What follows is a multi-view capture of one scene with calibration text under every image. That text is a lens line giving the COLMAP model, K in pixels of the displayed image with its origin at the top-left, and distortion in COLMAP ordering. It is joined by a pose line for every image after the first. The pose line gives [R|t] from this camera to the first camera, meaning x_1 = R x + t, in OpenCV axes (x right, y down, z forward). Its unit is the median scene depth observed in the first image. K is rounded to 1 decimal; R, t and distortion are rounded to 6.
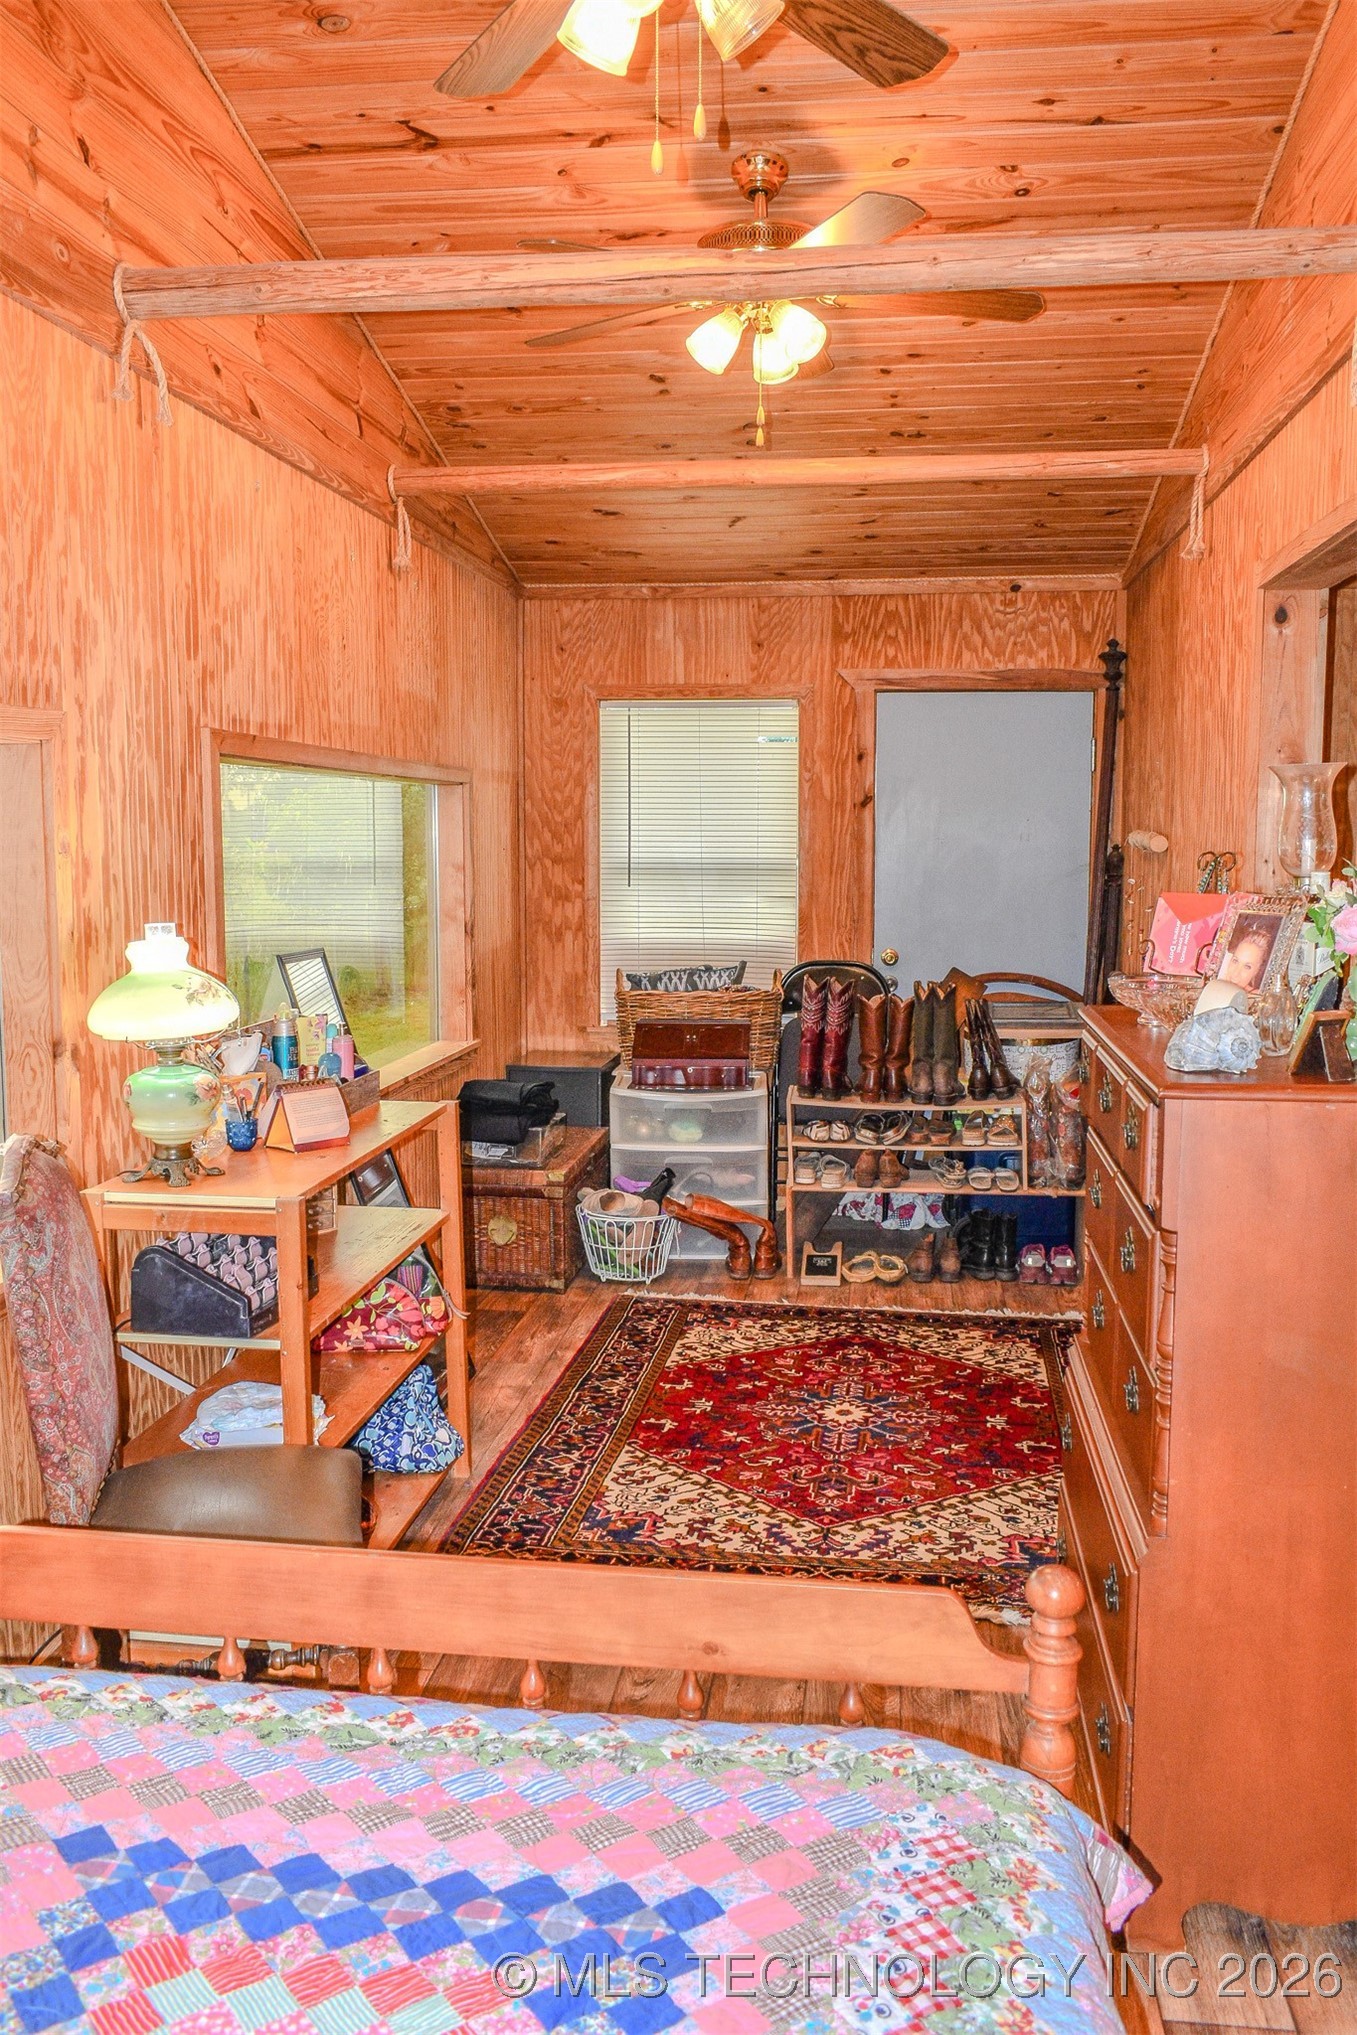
lens RADIAL K [[1641.0, 0, 678.5], [0, 1641.0, 1017.5], [0, 0, 1]] dist [-0.017963, 0.009339]
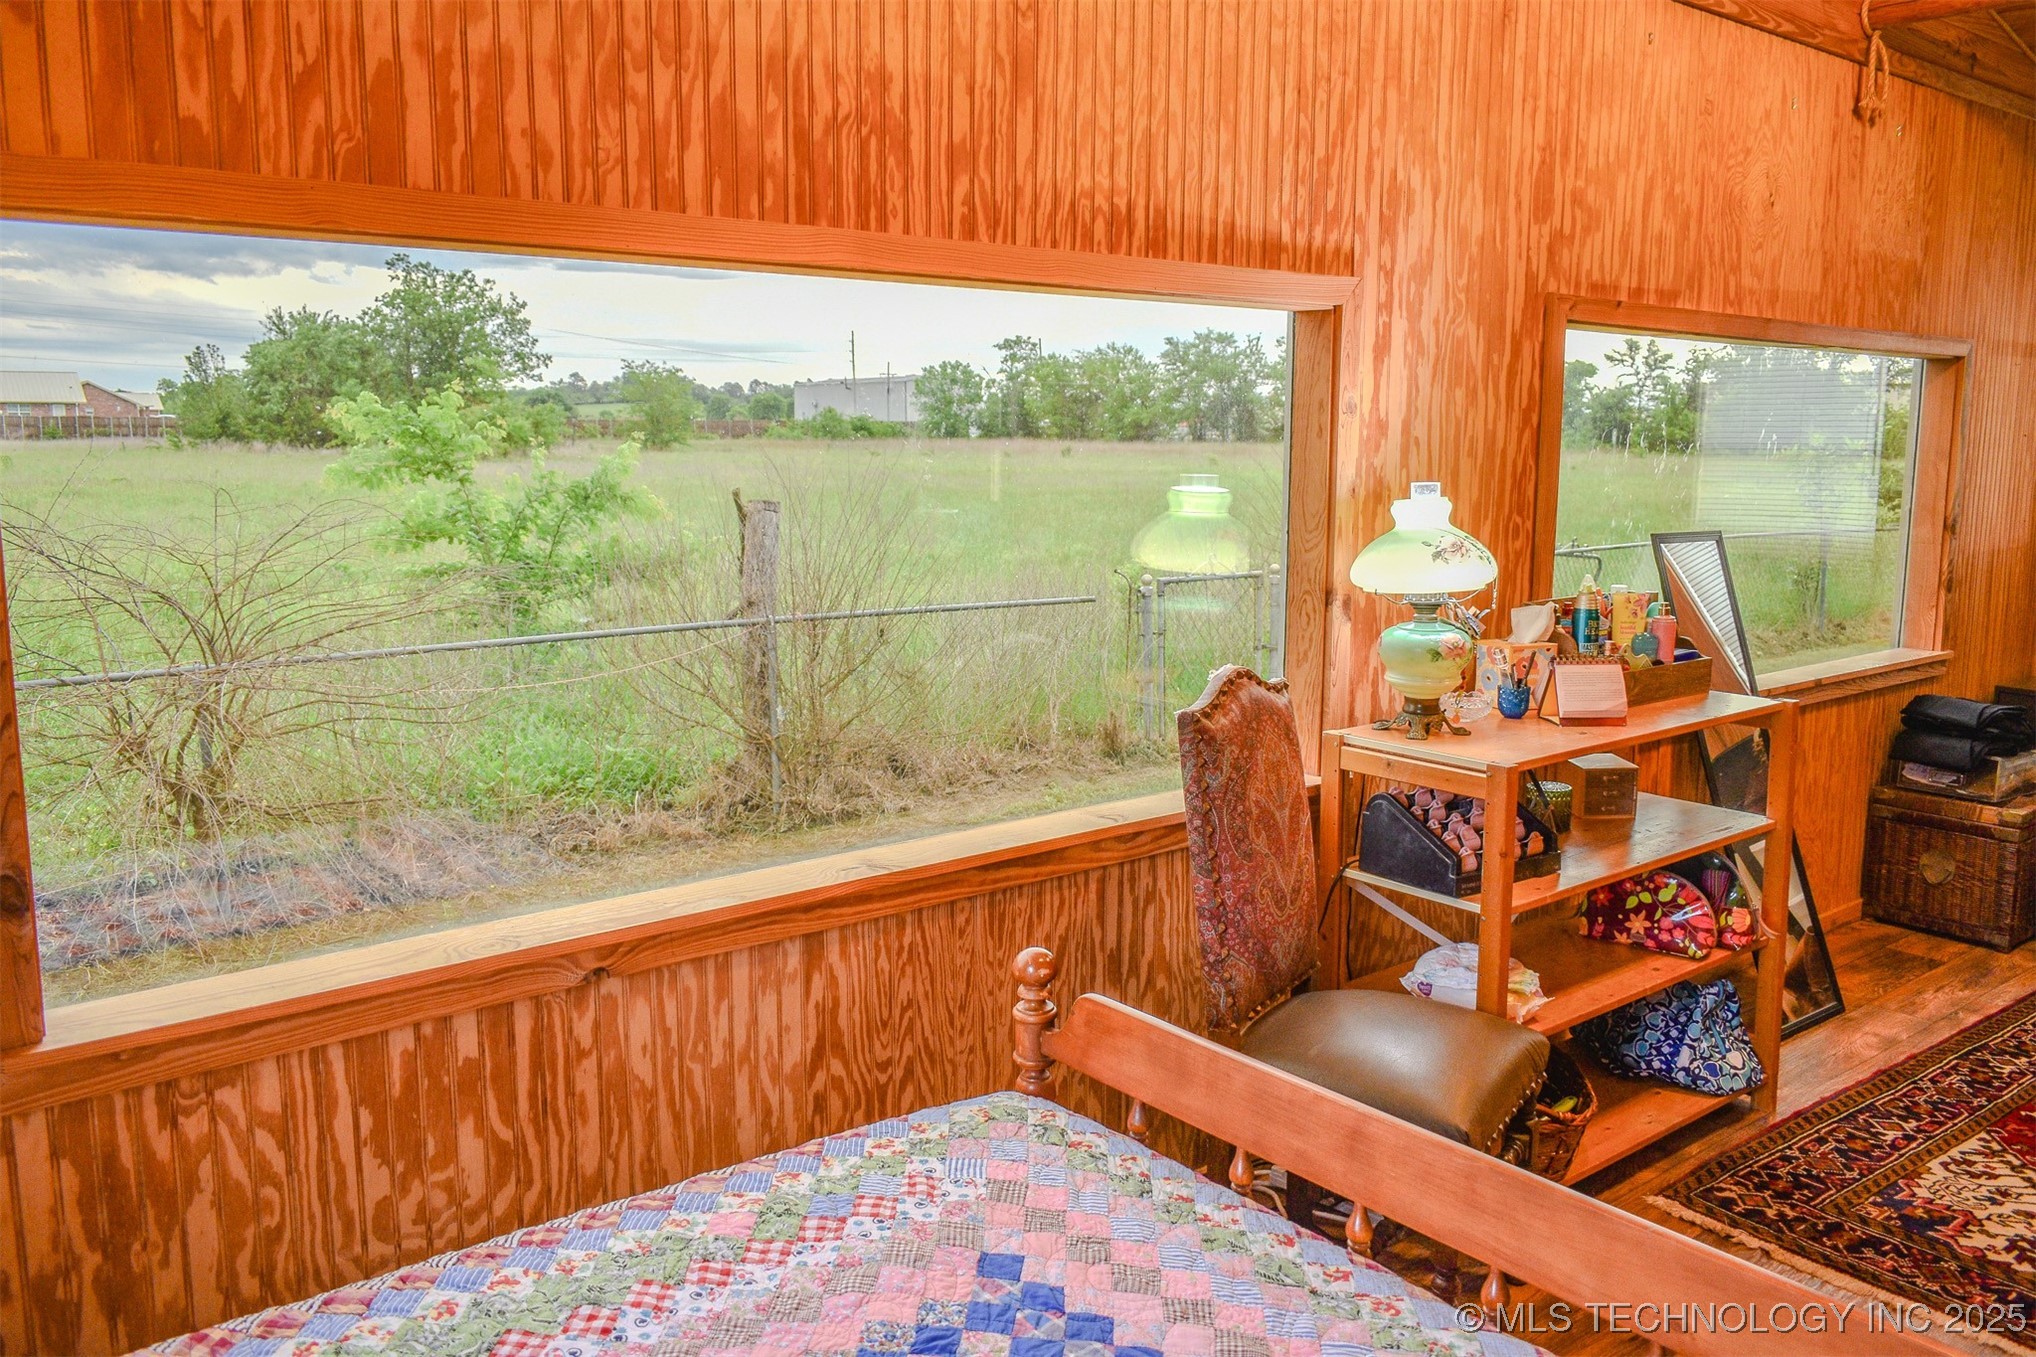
lens RADIAL K [[1566.6, 0, 1018.0], [0, 1566.6, 678.5], [0, 0, 1]] dist [-0.016462, 0.007946]
pose [[0.737340, 0.105652, -0.667209, 0.127250], [-0.076647, 0.994400, 0.072758, 0.010125], [0.671160, -0.002508, 0.741309, 0.083676]]
